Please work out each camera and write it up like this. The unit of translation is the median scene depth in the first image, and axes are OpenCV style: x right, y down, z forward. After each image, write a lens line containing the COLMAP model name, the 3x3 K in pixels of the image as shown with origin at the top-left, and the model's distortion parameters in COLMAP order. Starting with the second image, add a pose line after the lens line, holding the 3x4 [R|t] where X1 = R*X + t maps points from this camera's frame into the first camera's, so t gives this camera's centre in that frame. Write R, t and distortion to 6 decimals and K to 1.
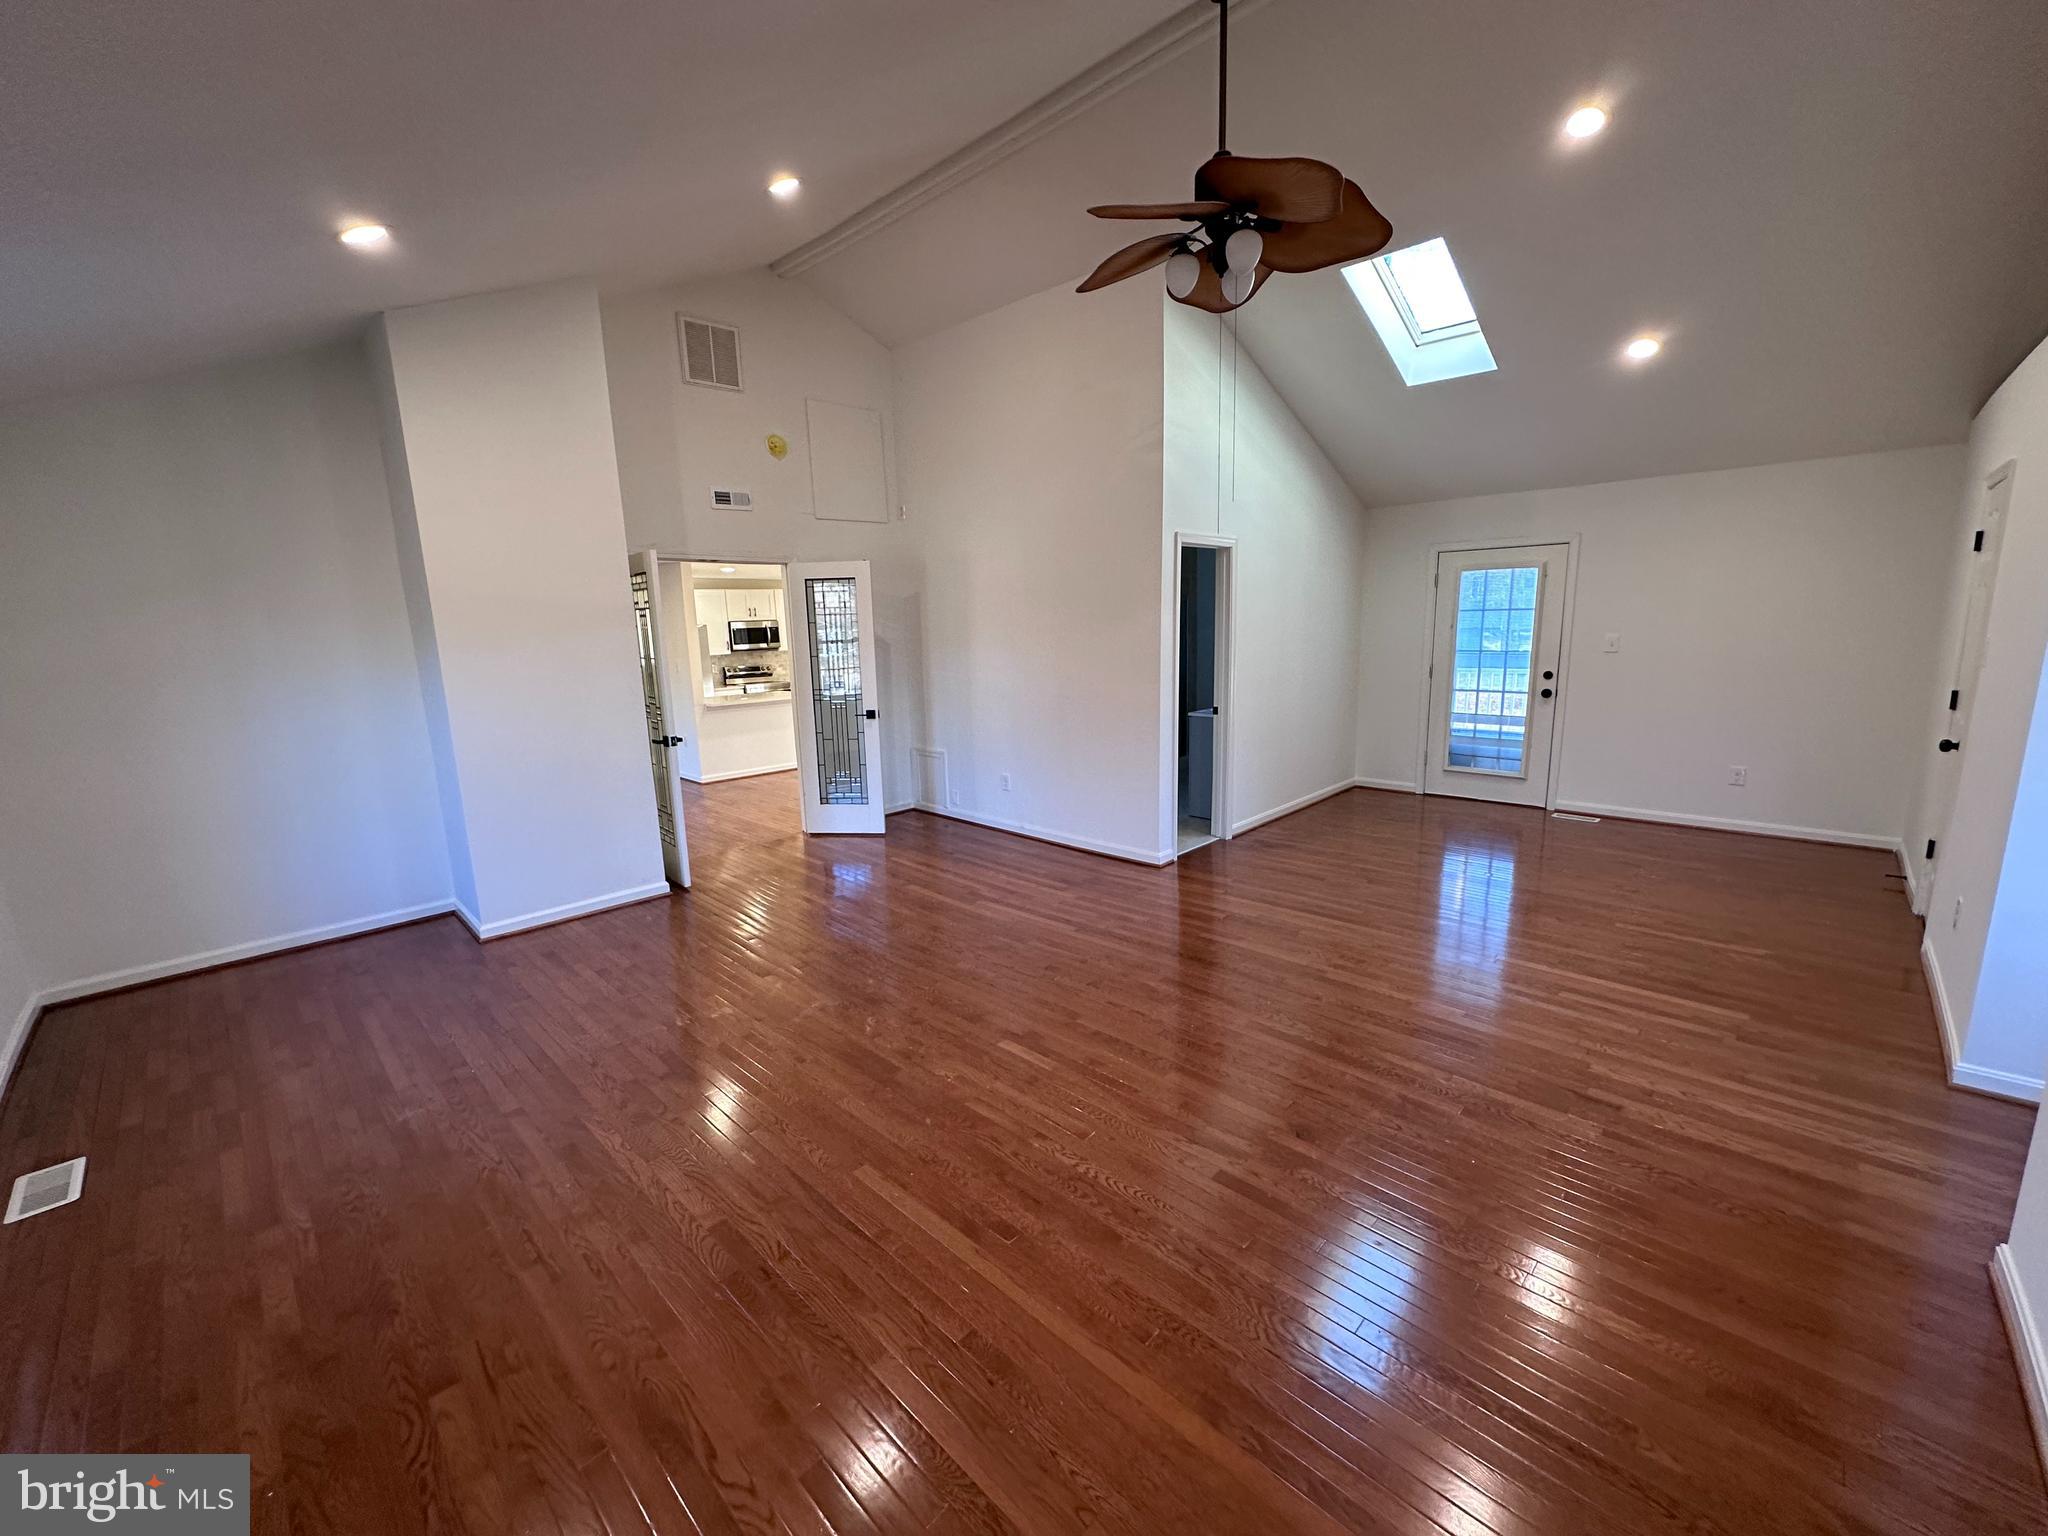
lens RADIAL K [[817.5, 0, 1018.9], [0, 817.5, 768.1], [0, 0, 1]] dist [0.002256, -0.000711]
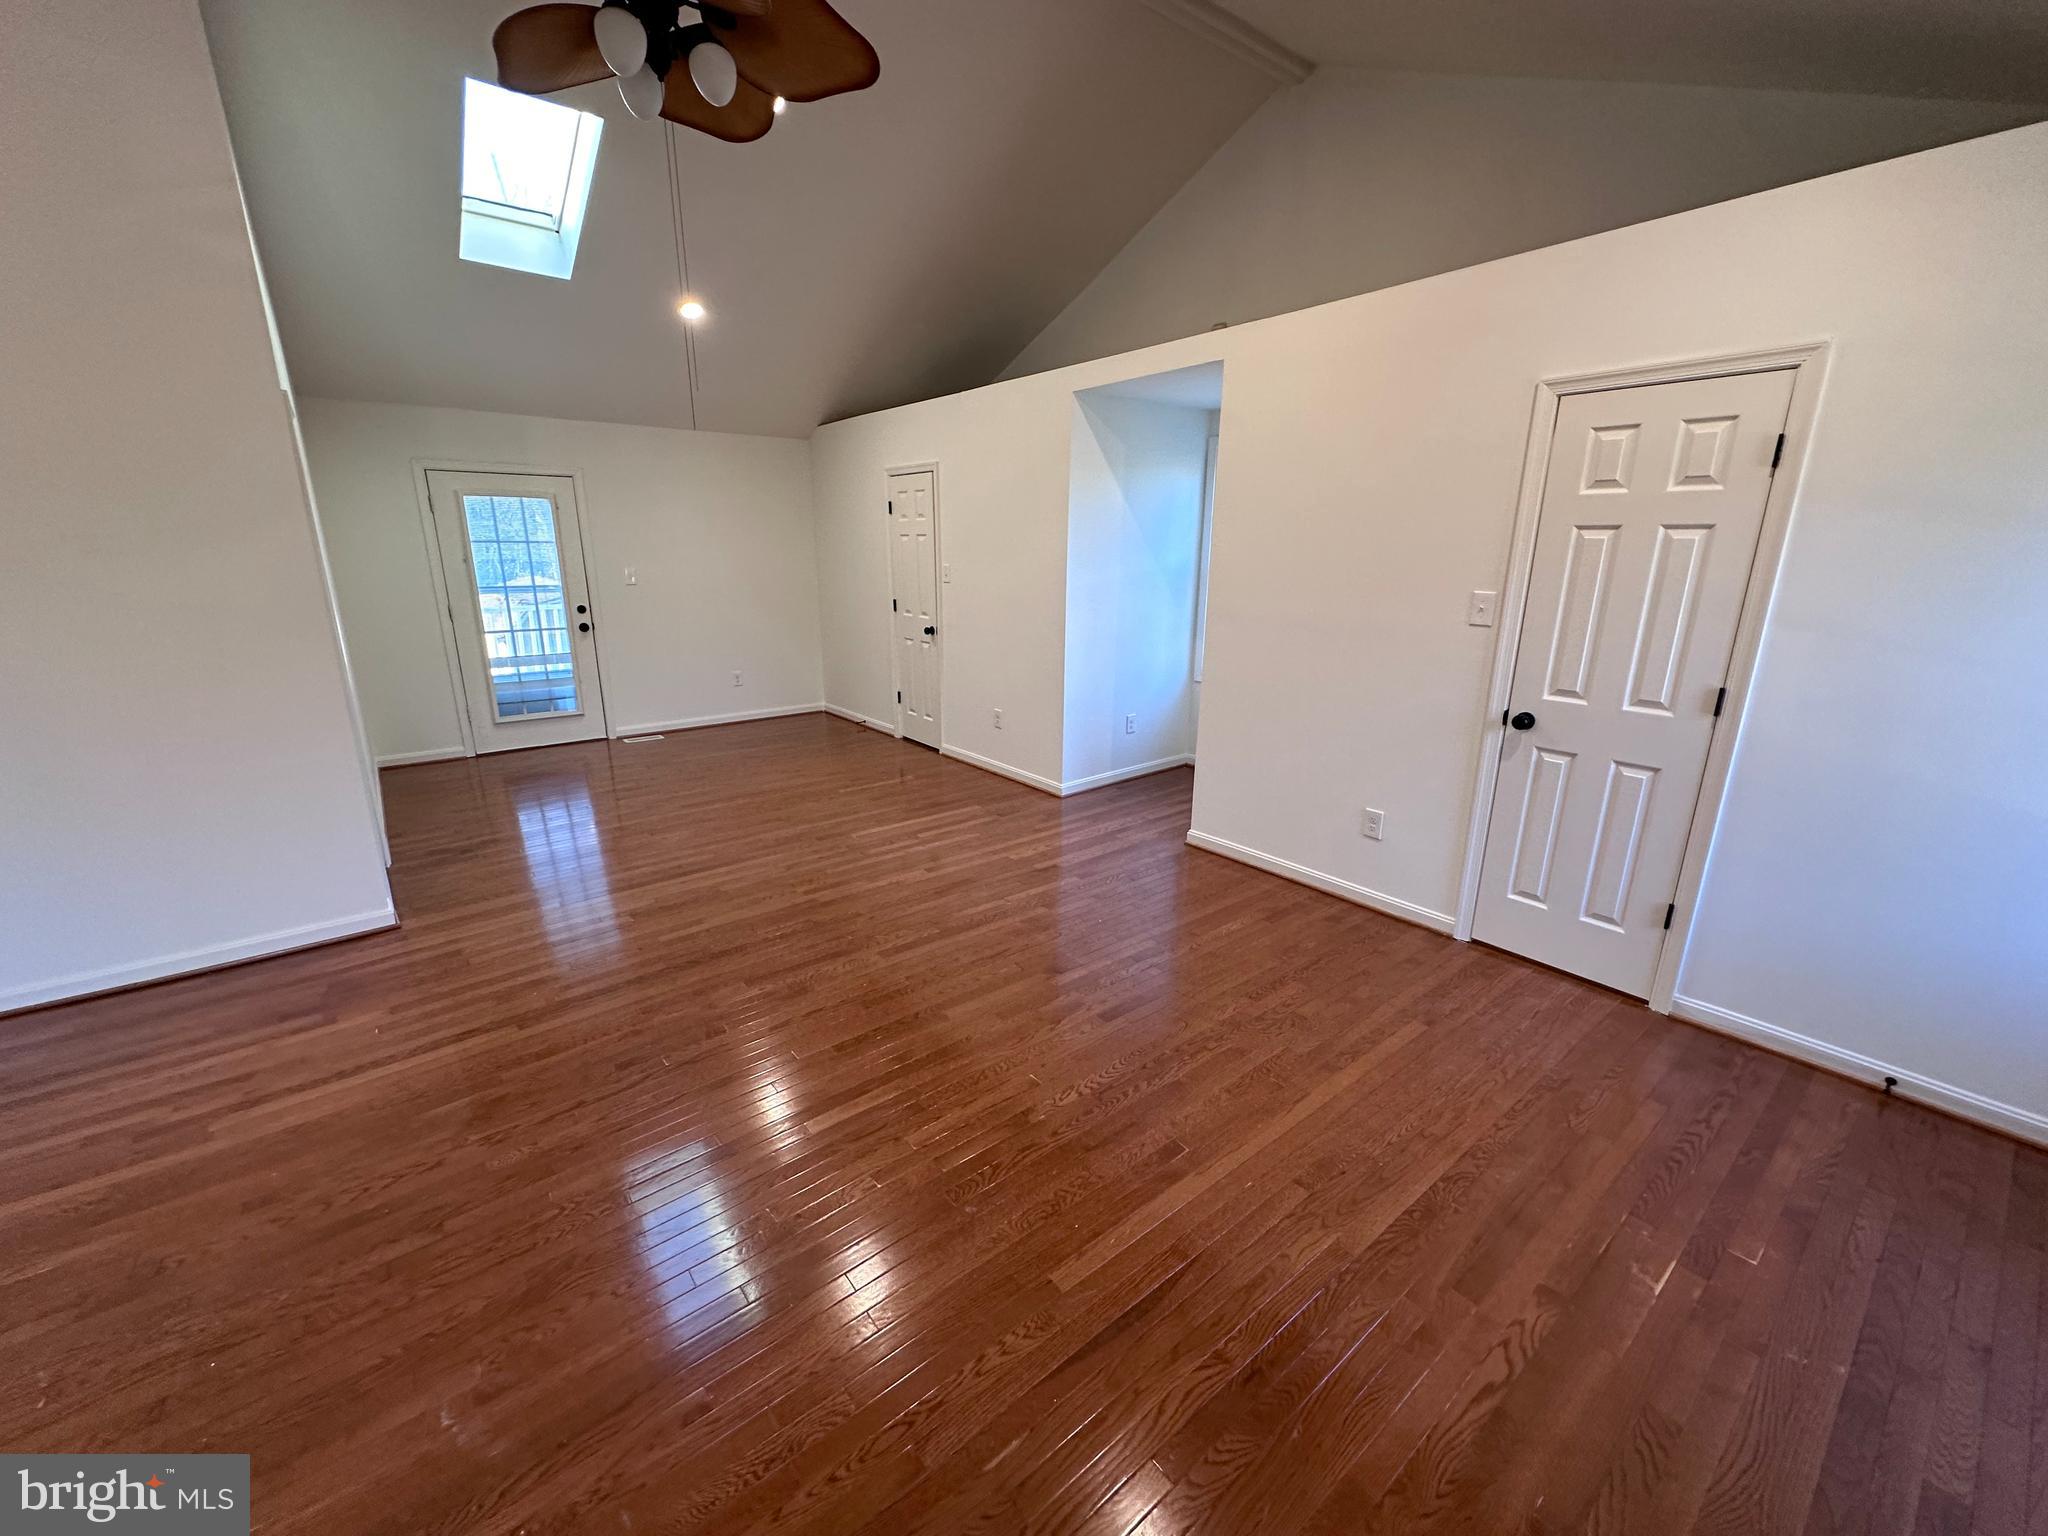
lens RADIAL K [[817.5, 0, 1018.1], [0, 817.5, 773.3], [0, 0, 1]] dist [0.002256, -0.000711]
pose [[0.117834, -0.239609, 0.963692, -0.402488], [0.170298, 0.960952, 0.218105, -0.059763], [-0.978322, 0.138415, 0.154038, 0.432435]]
